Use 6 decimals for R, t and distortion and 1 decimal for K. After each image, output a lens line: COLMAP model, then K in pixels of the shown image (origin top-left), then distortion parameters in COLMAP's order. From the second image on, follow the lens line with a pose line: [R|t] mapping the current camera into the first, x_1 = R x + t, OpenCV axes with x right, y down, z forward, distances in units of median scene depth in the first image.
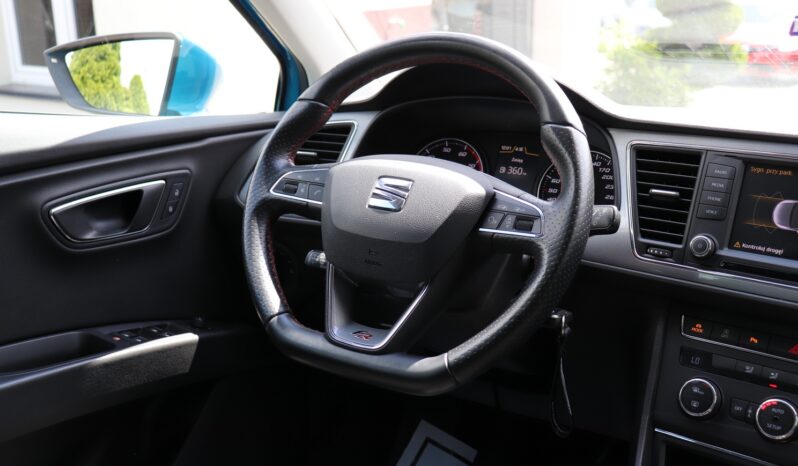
lens RADIAL K [[827.7, 0, 398.2], [0, 827.7, 227.7], [0, 0, 1]] dist [-0.054901, 0.000000]
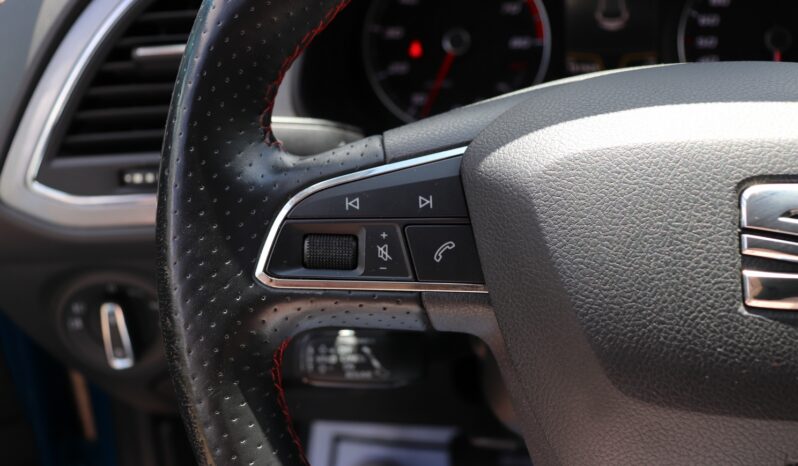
lens RADIAL K [[889.0, 0, 398.6], [0, 889.0, 226.3], [0, 0, 1]] dist [-0.139076, 0.000000]
pose [[0.895496, -0.256105, 0.364001, -0.227010], [0.152995, 0.945147, 0.288600, -0.145140], [-0.417946, -0.202750, 0.885558, 0.762549]]
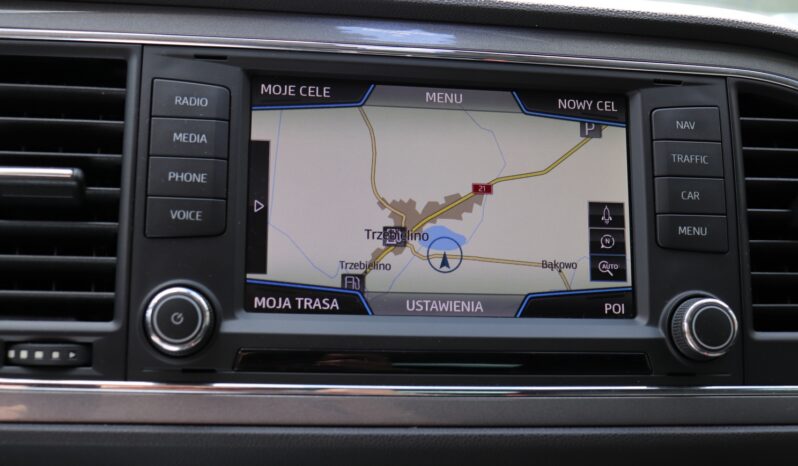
lens RADIAL K [[956.6, 0, 396.6], [0, 956.6, 232.1], [0, 0, 1]] dist [-0.008223, 0.000000]
pose [[0.698370, -0.120226, 0.705567, 0.152697], [0.126129, 0.991036, 0.044026, -0.018606], [-0.704536, 0.058245, 0.707274, 0.636964]]
